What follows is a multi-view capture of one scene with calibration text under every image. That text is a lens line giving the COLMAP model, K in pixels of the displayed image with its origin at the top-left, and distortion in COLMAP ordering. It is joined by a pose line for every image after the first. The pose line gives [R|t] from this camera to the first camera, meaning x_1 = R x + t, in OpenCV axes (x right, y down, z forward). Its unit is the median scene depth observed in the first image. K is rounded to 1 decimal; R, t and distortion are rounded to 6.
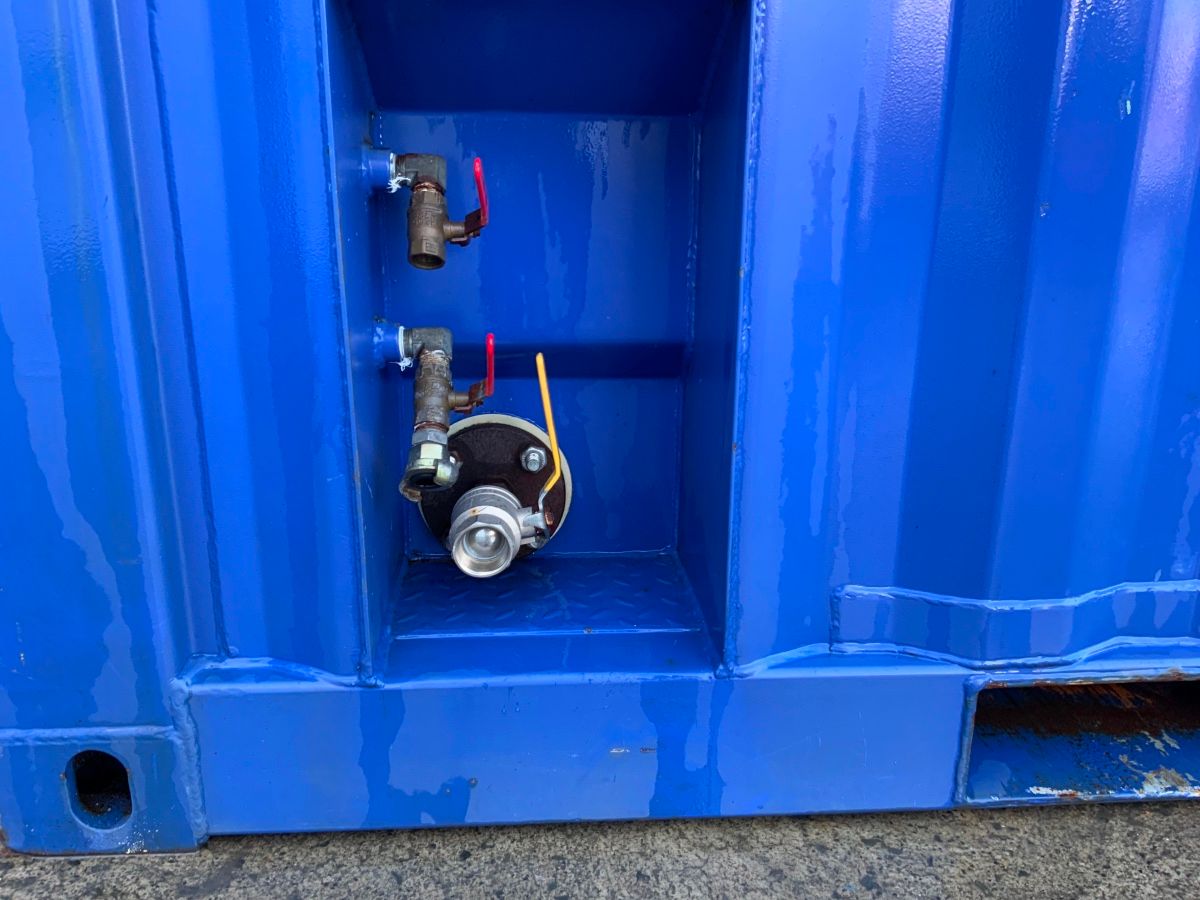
lens RADIAL K [[997.2, 0, 605.8], [0, 997.2, 452.1], [0, 0, 1]] dist [0.124806, -0.263603]
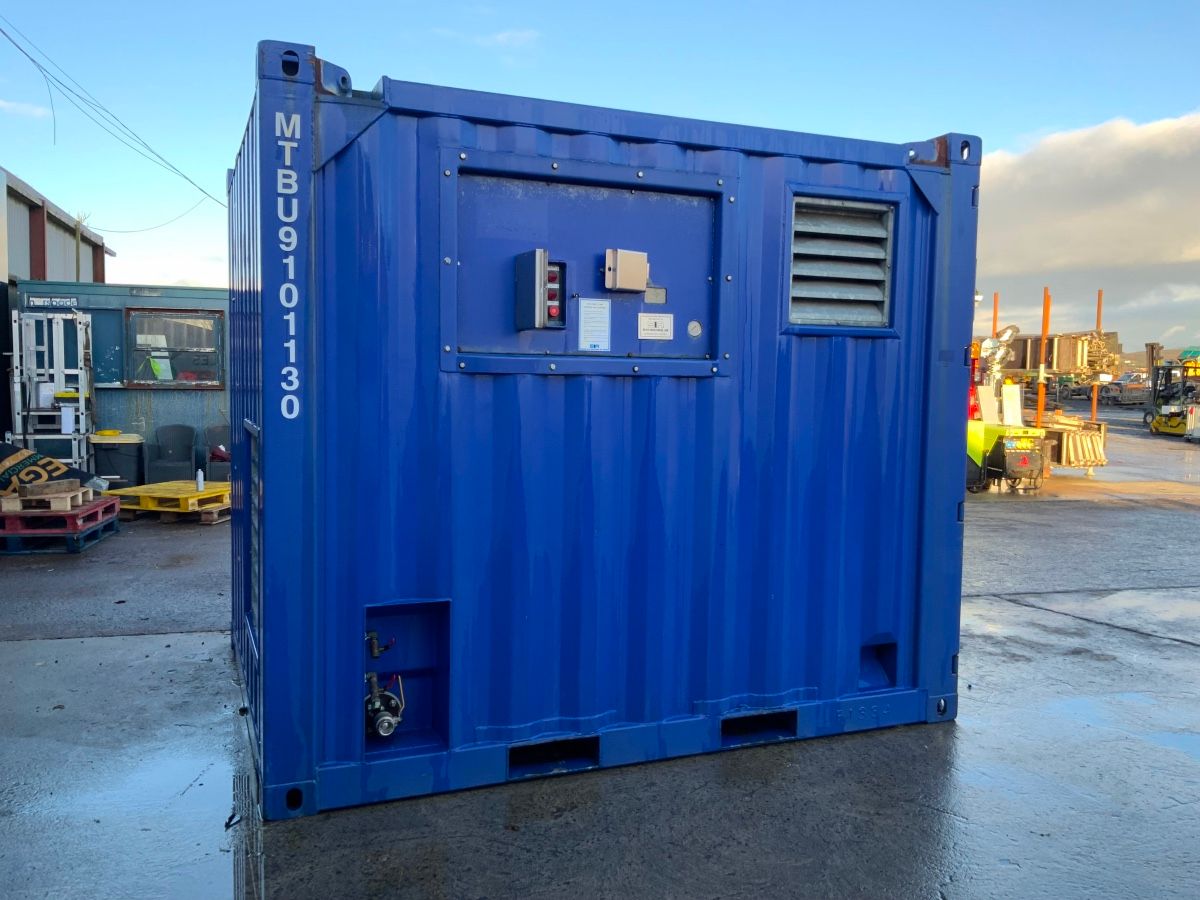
lens RADIAL K [[997.2, 0, 605.8], [0, 997.2, 452.1], [0, 0, 1]] dist [0.124806, -0.263603]
pose [[0.945463, -0.014544, 0.325404, -0.602129], [0.080121, 0.978693, -0.189050, -0.150670], [-0.315721, 0.204812, 0.926484, -3.284469]]
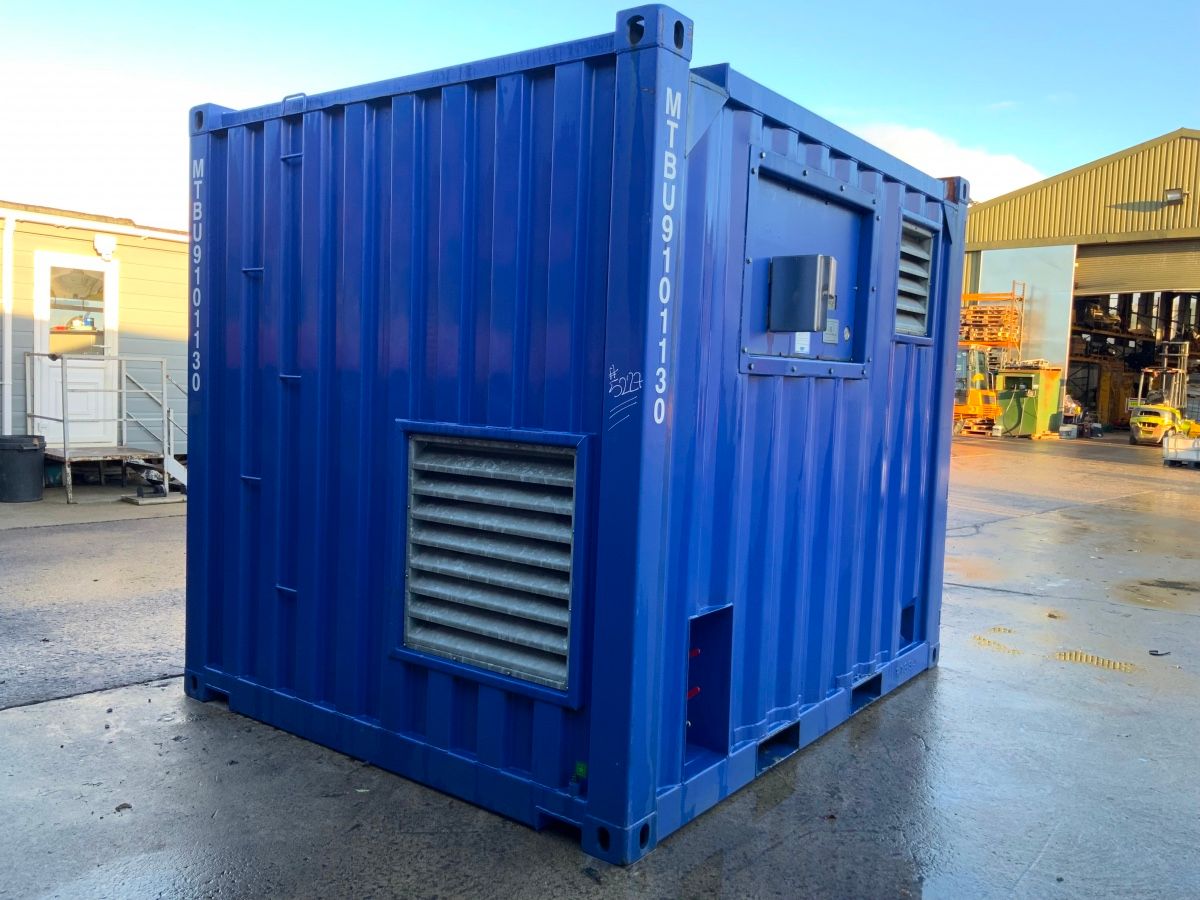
lens RADIAL K [[997.2, 0, 605.8], [0, 997.2, 452.1], [0, 0, 1]] dist [0.124806, -0.263603]
pose [[0.640116, -0.042121, 0.767123, -3.264140], [0.180960, 0.978669, -0.097263, -0.683974], [-0.746663, 0.201078, 0.634084, -1.471778]]
